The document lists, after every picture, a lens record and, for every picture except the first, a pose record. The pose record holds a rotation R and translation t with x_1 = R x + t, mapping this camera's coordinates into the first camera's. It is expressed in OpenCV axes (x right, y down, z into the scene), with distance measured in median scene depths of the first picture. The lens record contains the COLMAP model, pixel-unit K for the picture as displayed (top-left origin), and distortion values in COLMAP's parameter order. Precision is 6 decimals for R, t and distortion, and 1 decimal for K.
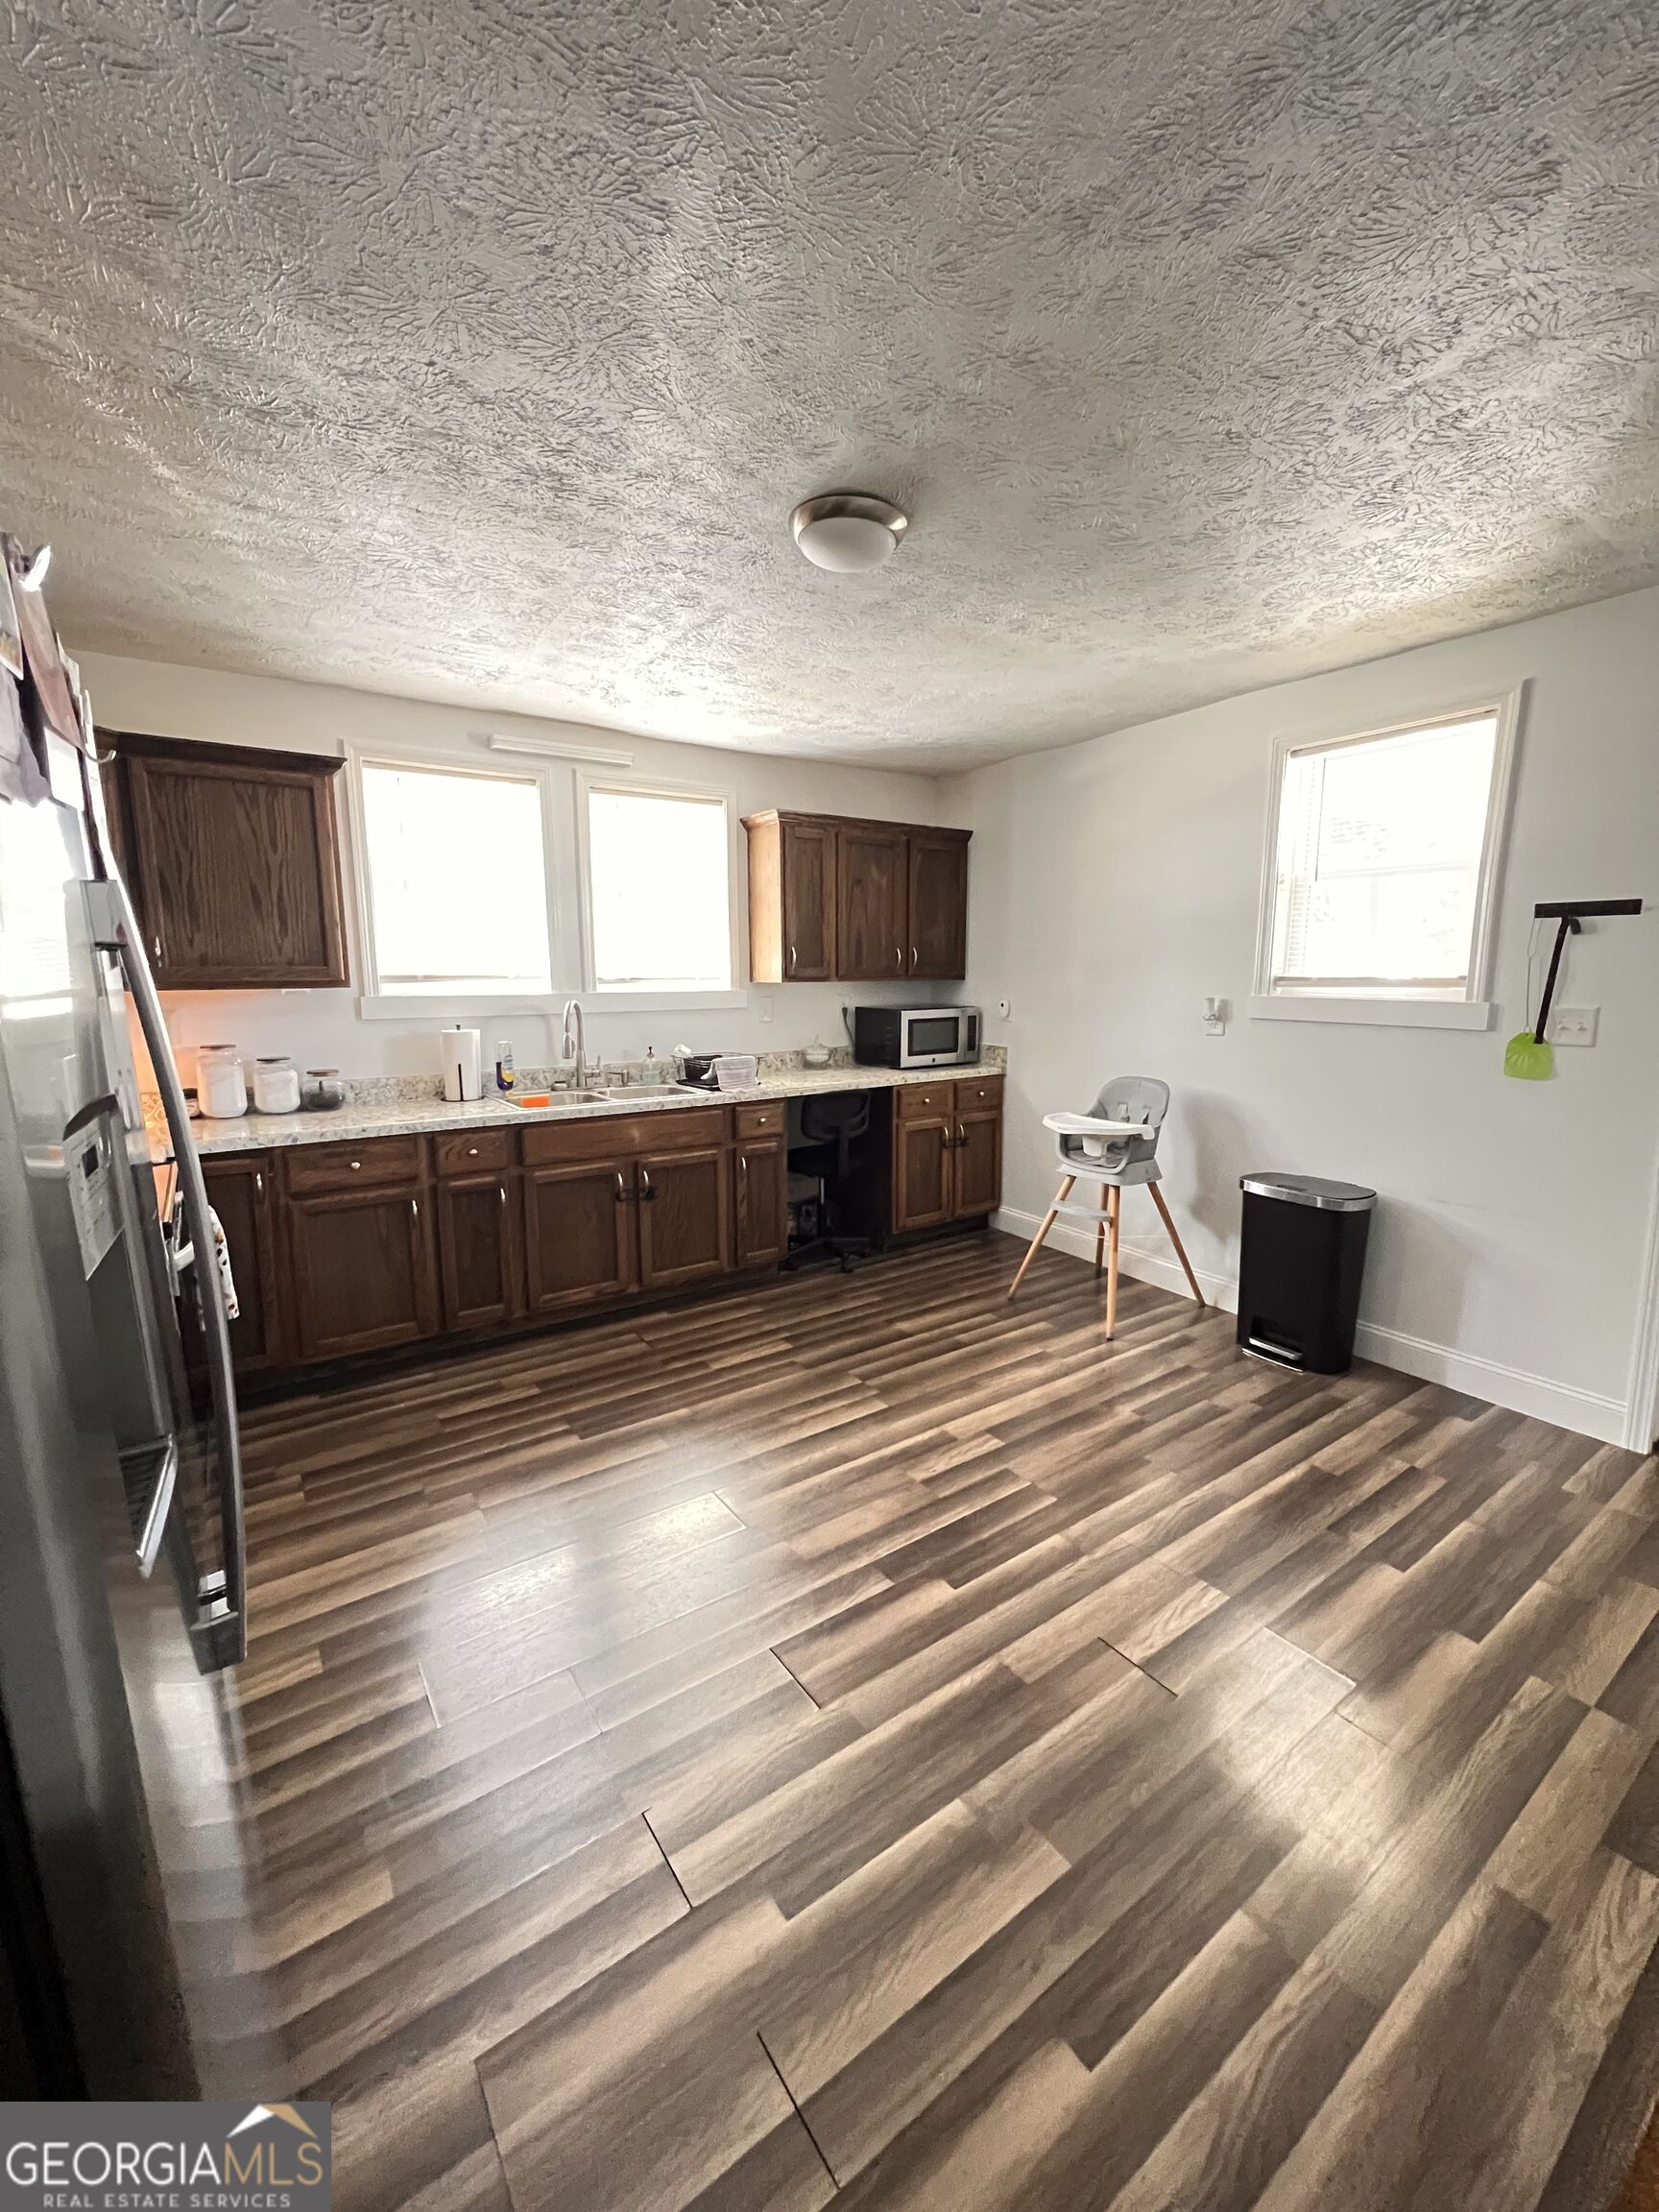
lens RADIAL K [[885.0, 0, 829.8], [0, 885.0, 1101.3], [0, 0, 1]] dist [-0.005292, 0.001421]
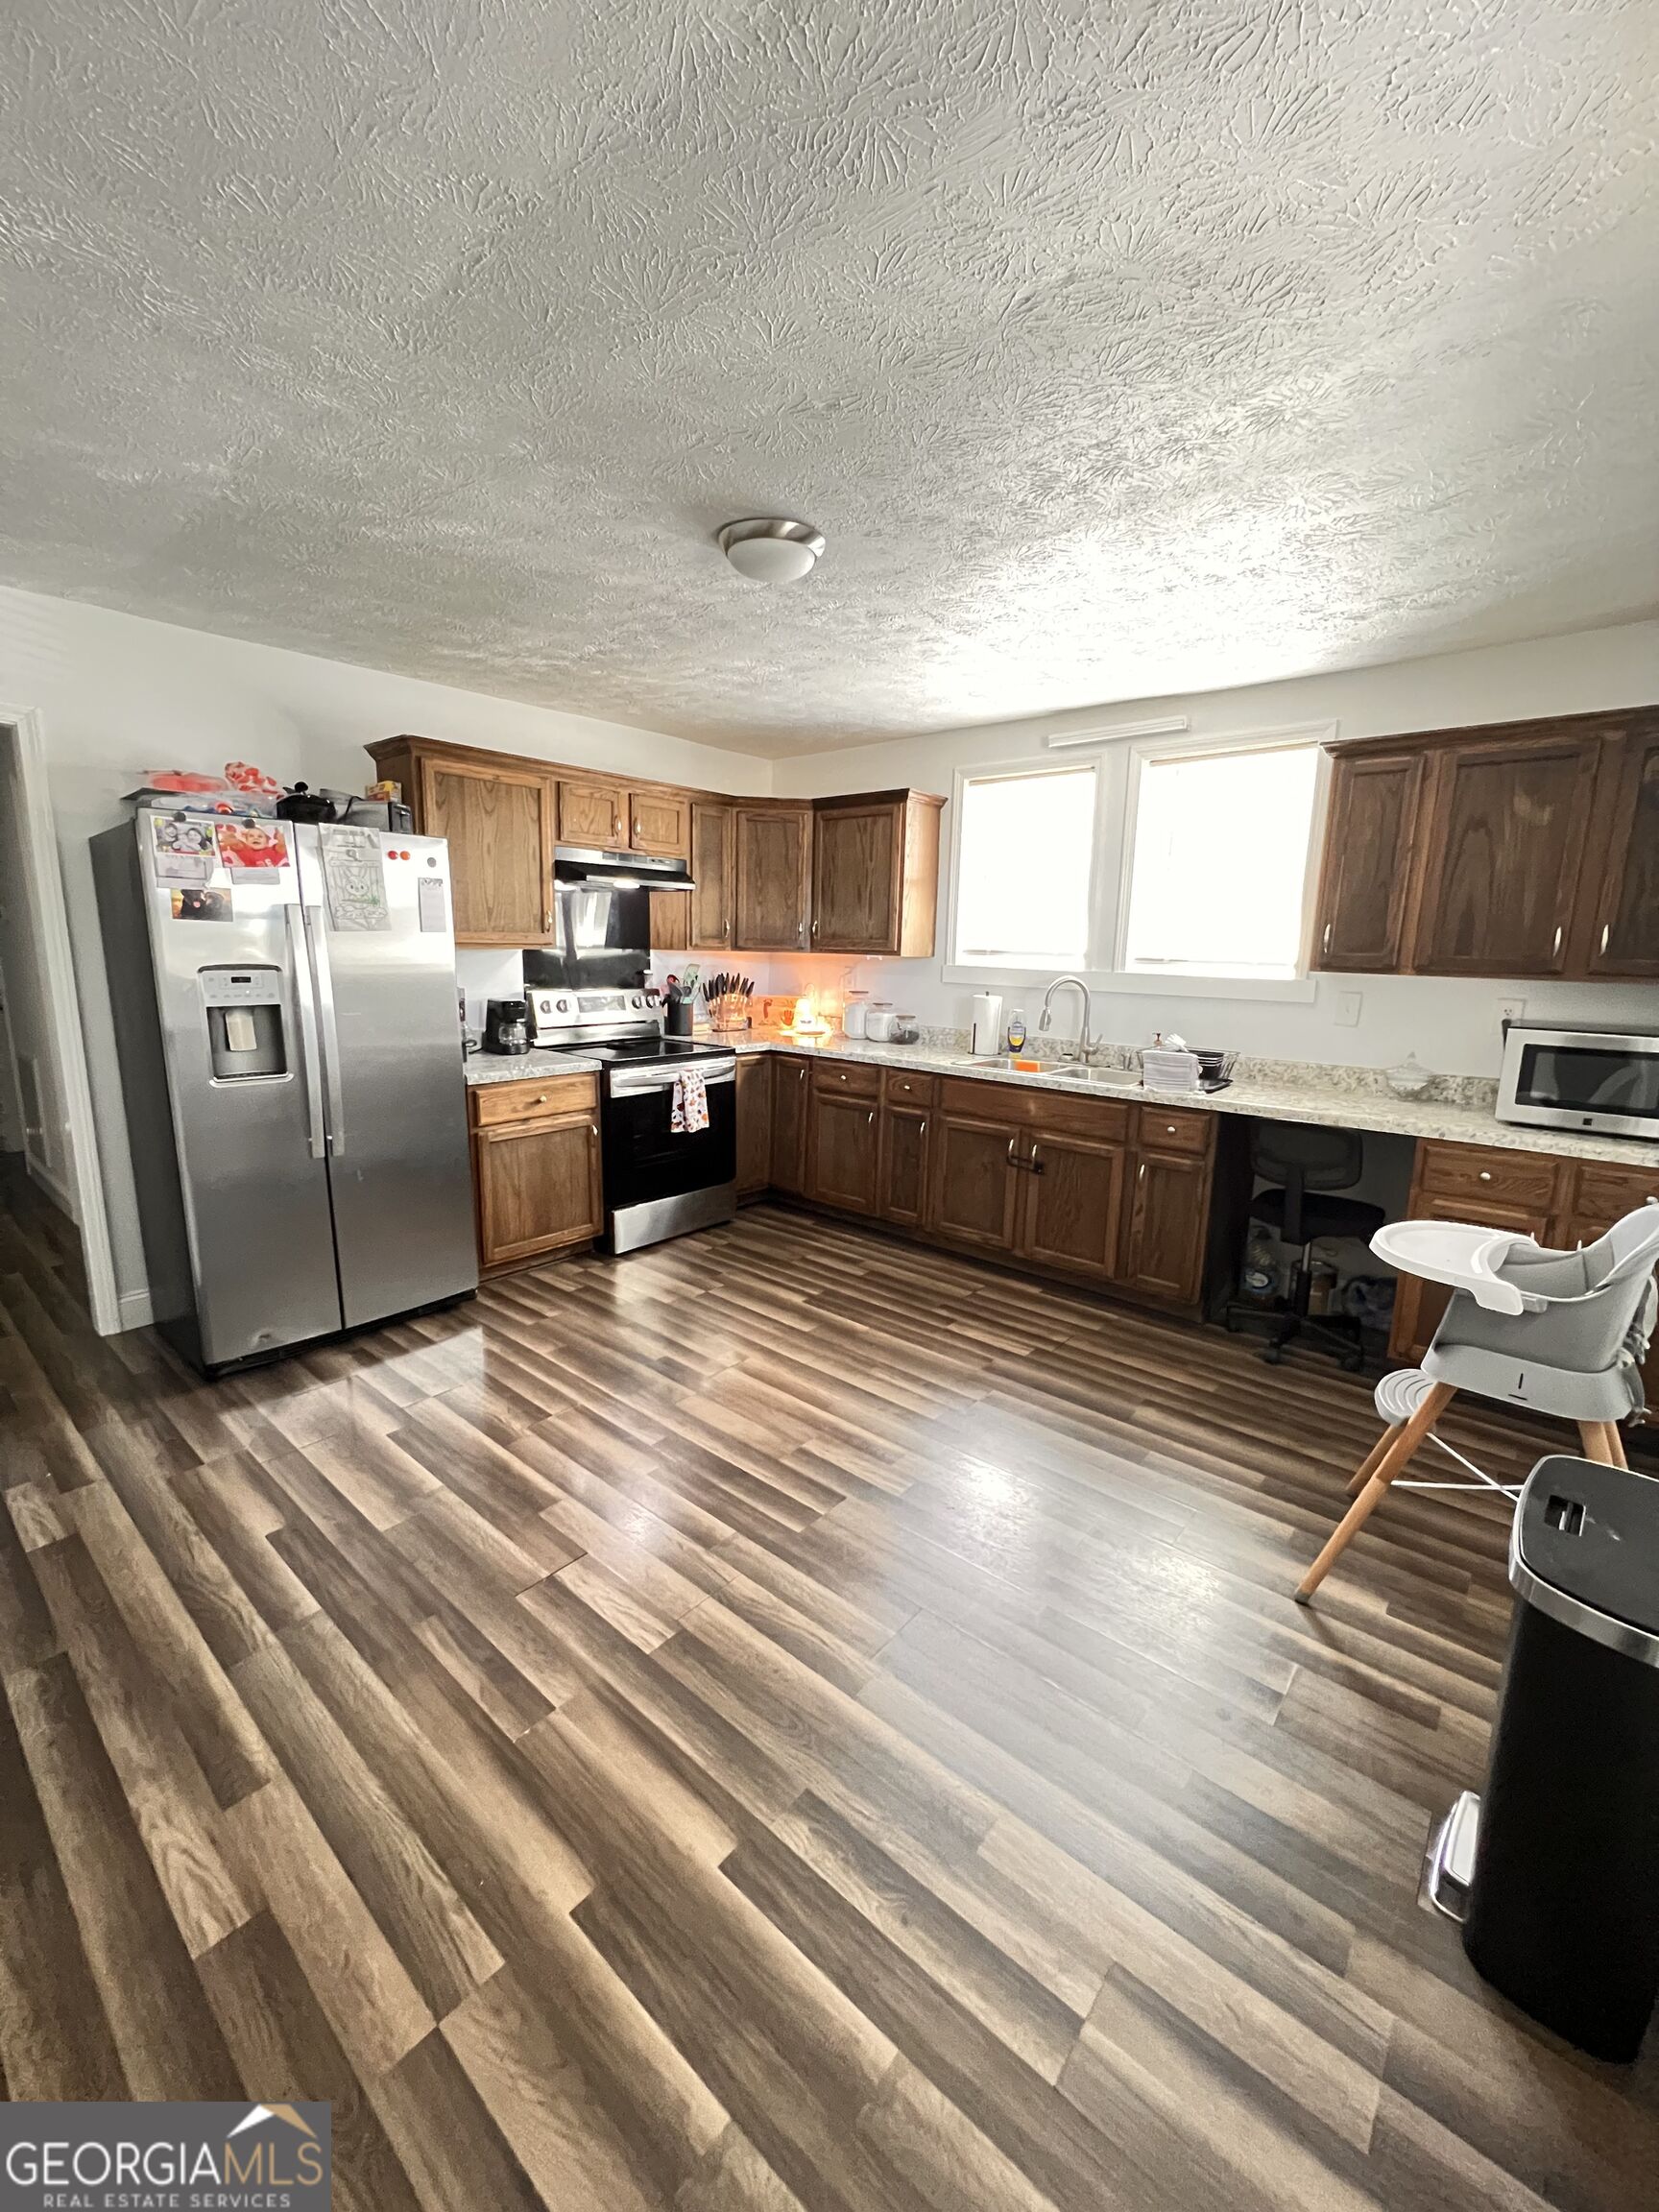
lens RADIAL K [[885.0, 0, 828.9], [0, 885.0, 1102.2], [0, 0, 1]] dist [-0.005292, 0.001421]
pose [[0.250294, 0.184075, -0.950510, 0.828787], [-0.167089, 0.975241, 0.144865, -0.092642], [0.953642, 0.122561, 0.274854, 0.575092]]
